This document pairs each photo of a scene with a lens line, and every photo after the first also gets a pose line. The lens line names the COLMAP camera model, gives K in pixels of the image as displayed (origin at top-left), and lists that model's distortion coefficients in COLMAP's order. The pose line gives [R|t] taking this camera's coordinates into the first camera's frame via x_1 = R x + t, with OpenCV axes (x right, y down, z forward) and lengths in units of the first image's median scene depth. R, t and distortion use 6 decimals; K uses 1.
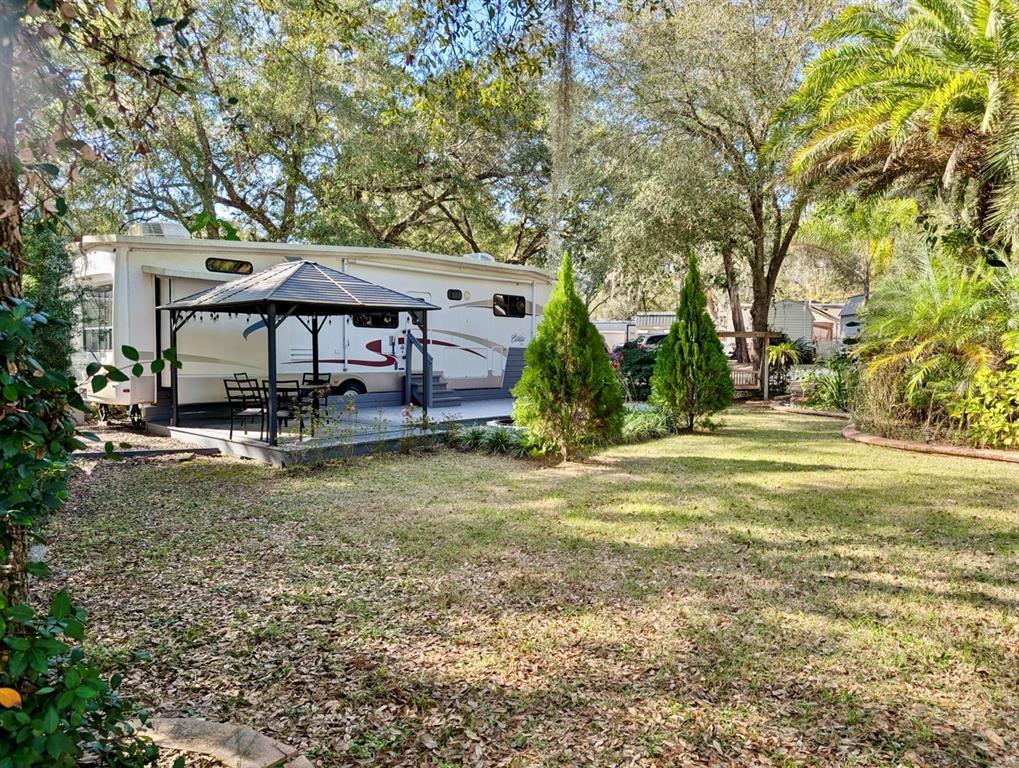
lens RADIAL K [[731.6, 0, 505.1], [0, 731.6, 389.9], [0, 0, 1]] dist [0.041691, -0.028787]
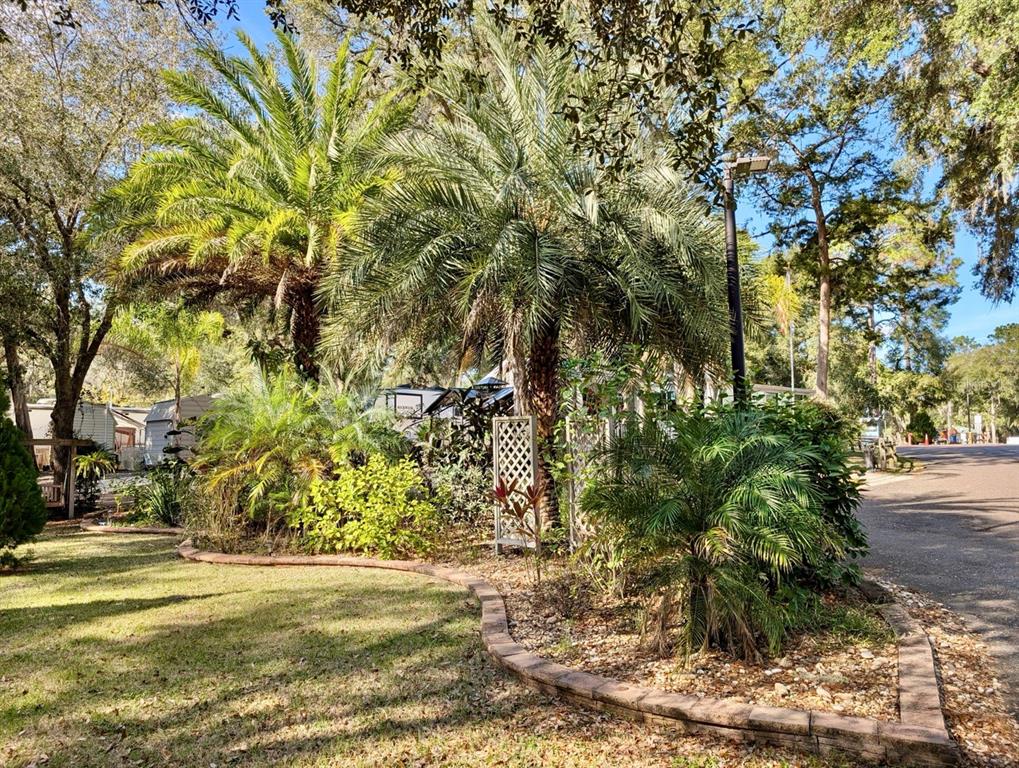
lens RADIAL K [[731.6, 0, 505.1], [0, 731.6, 389.9], [0, 0, 1]] dist [0.041691, -0.028787]
pose [[0.621975, 0.059758, 0.780754, -0.022511], [0.049637, 0.992070, -0.115474, -0.017481], [-0.781463, 0.110576, 0.614076, 0.097612]]
